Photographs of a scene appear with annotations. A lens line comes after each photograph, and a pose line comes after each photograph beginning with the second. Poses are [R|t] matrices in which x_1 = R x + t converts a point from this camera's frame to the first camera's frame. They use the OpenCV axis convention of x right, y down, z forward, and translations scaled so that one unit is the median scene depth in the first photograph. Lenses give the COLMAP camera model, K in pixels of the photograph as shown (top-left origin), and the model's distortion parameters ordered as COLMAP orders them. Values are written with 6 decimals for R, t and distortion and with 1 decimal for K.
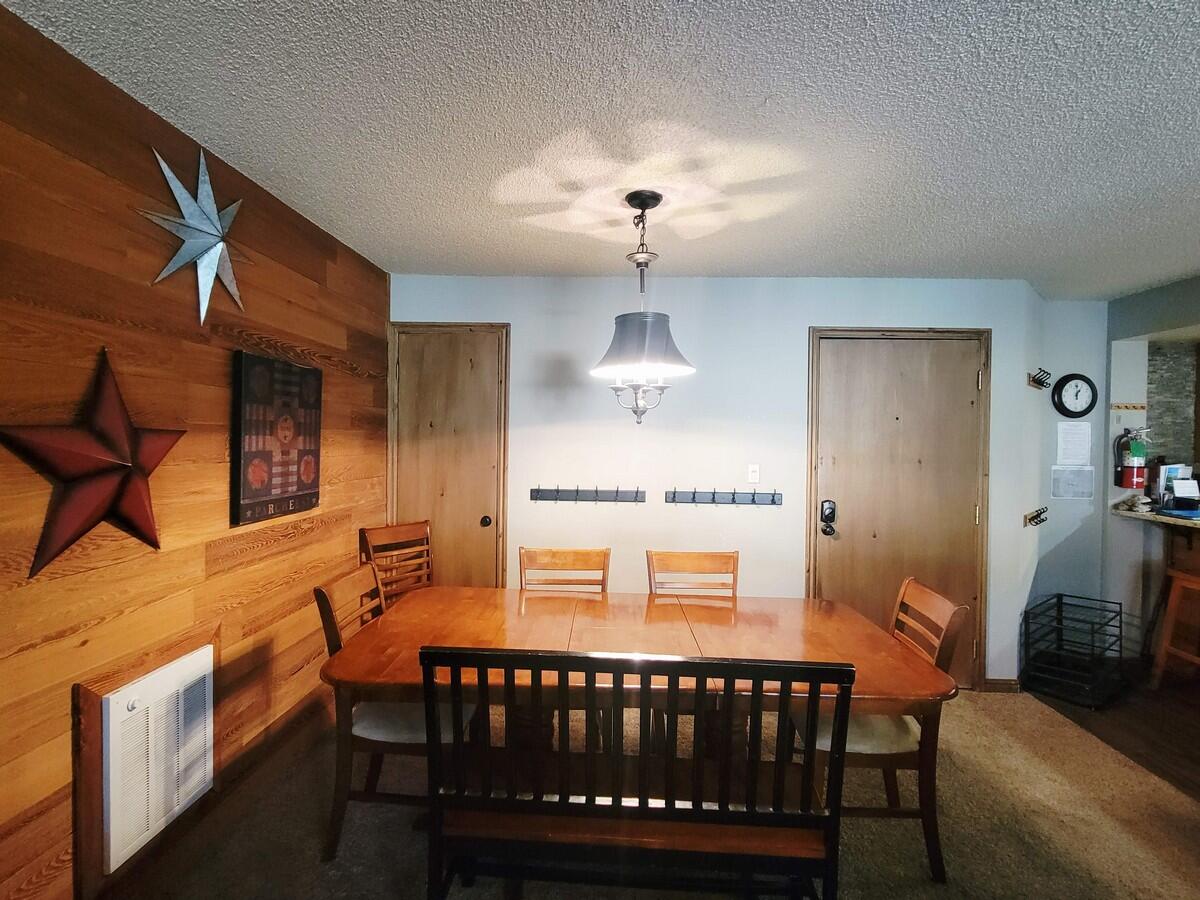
lens RADIAL K [[582.9, 0, 601.0], [0, 582.9, 445.5], [0, 0, 1]] dist [-0.000807, -0.000348]
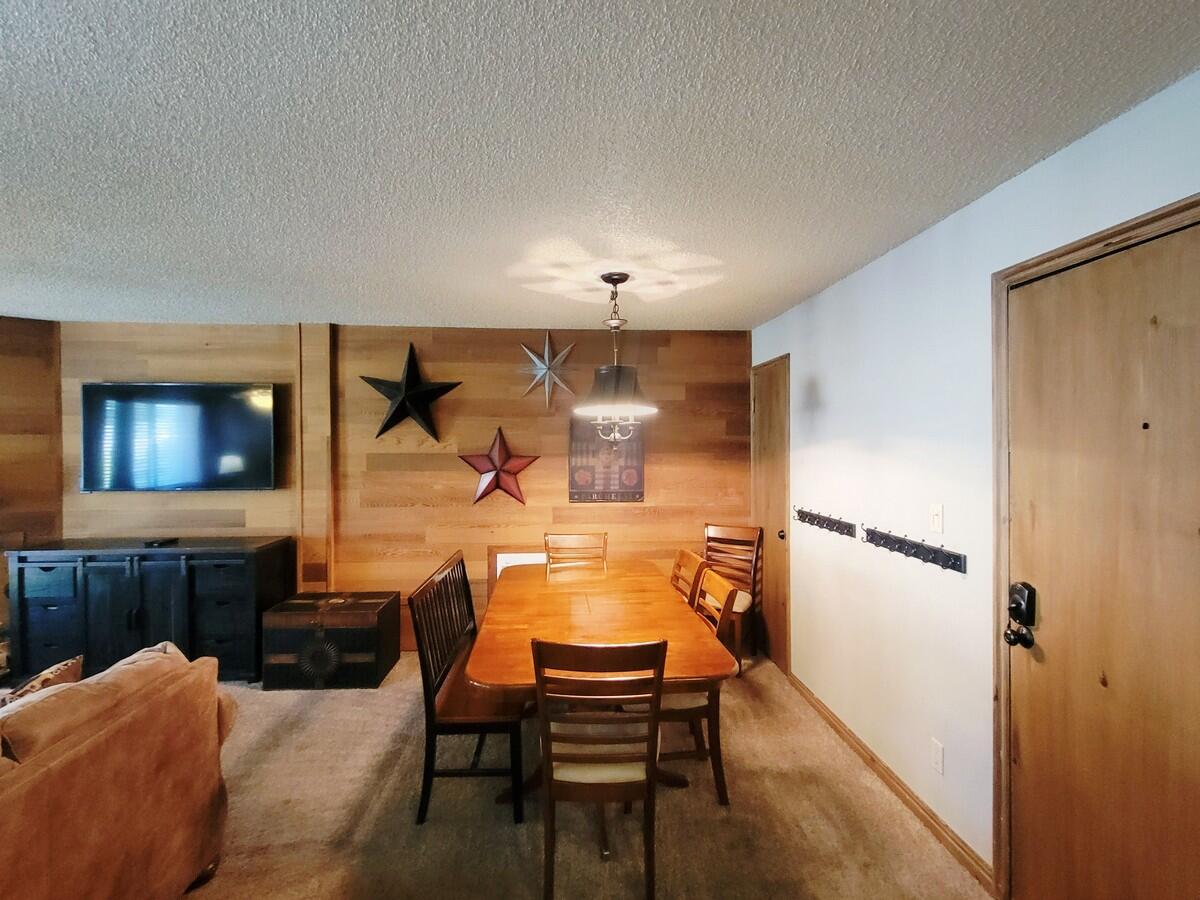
lens RADIAL K [[582.9, 0, 591.9], [0, 582.9, 445.9], [0, 0, 1]] dist [-0.000807, -0.000348]
pose [[0.094479, -0.011465, -0.995461, 0.908048], [-0.010999, 0.999861, -0.012560, -0.021765], [0.995466, 0.012136, 0.094340, 0.559057]]
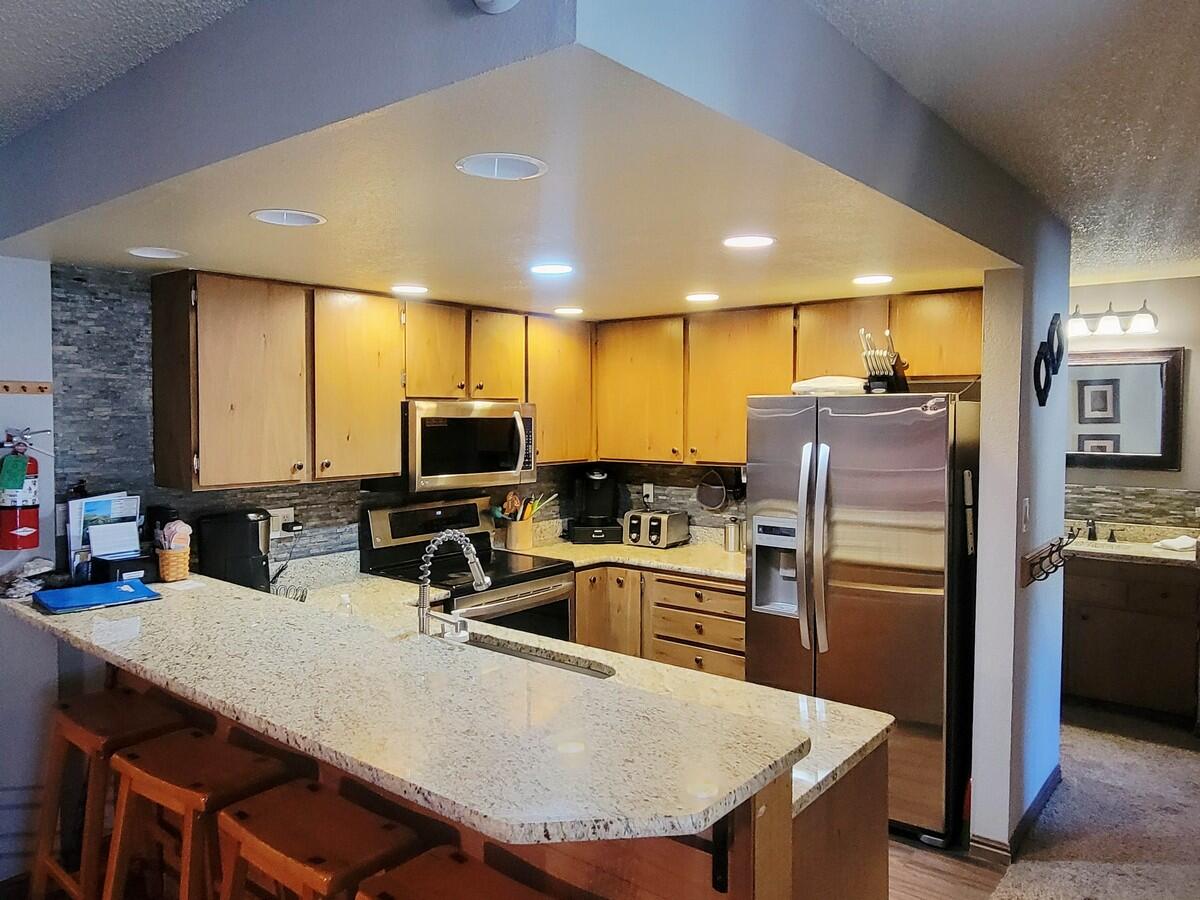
lens RADIAL K [[848.0, 0, 594.6], [0, 848.0, 448.2], [0, 0, 1]] dist [-0.007019, 0.002165]
pose [[0.598542, -0.037825, 0.800198, 0.693779], [0.011509, 0.999188, 0.038622, -0.040470], [-0.801009, -0.013907, 0.598491, 0.171893]]
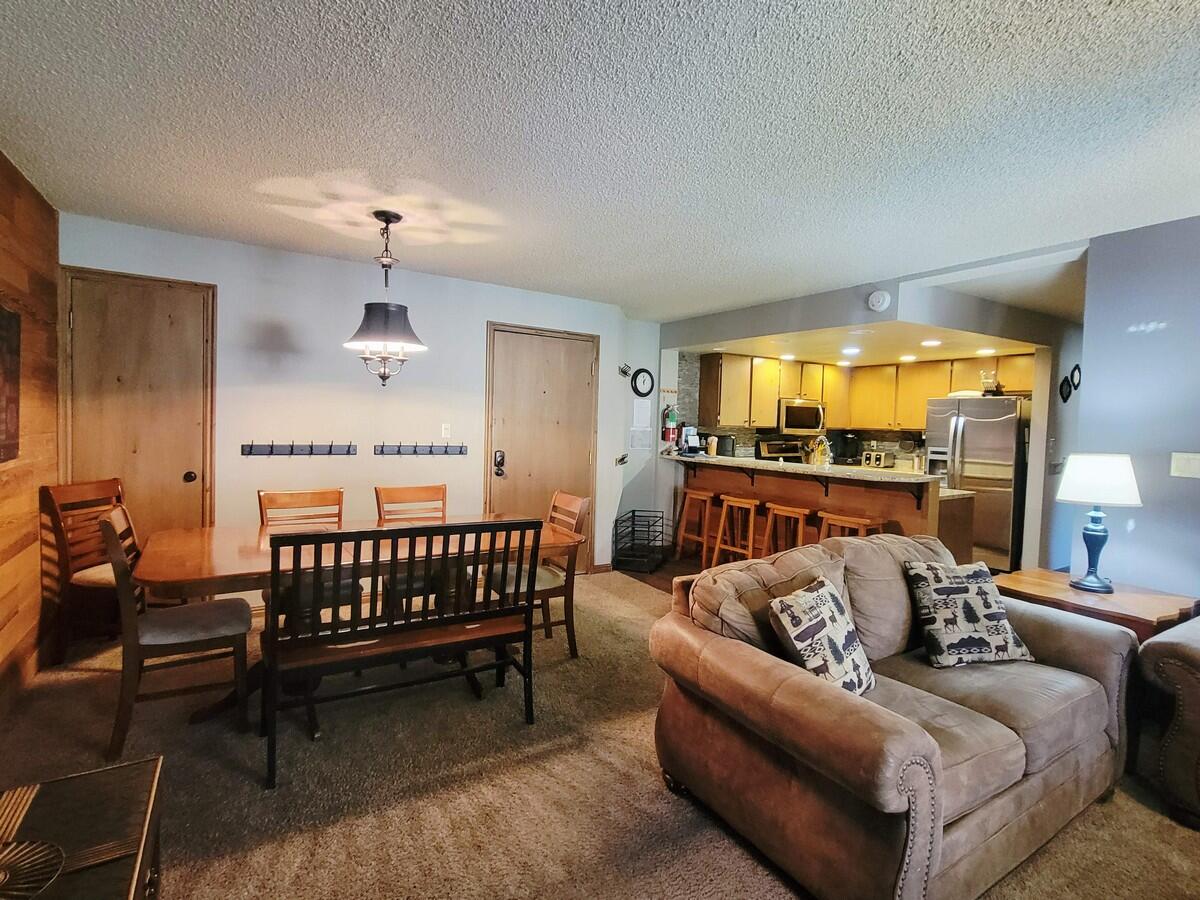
lens RADIAL K [[582.9, 0, 600.6], [0, 582.9, 446.0], [0, 0, 1]] dist [-0.000807, -0.000348]
pose [[0.823595, -0.011199, 0.567068, -0.191461], [-0.012978, 0.999171, 0.038581, 0.028235], [-0.567030, -0.039134, 0.822767, -0.258780]]
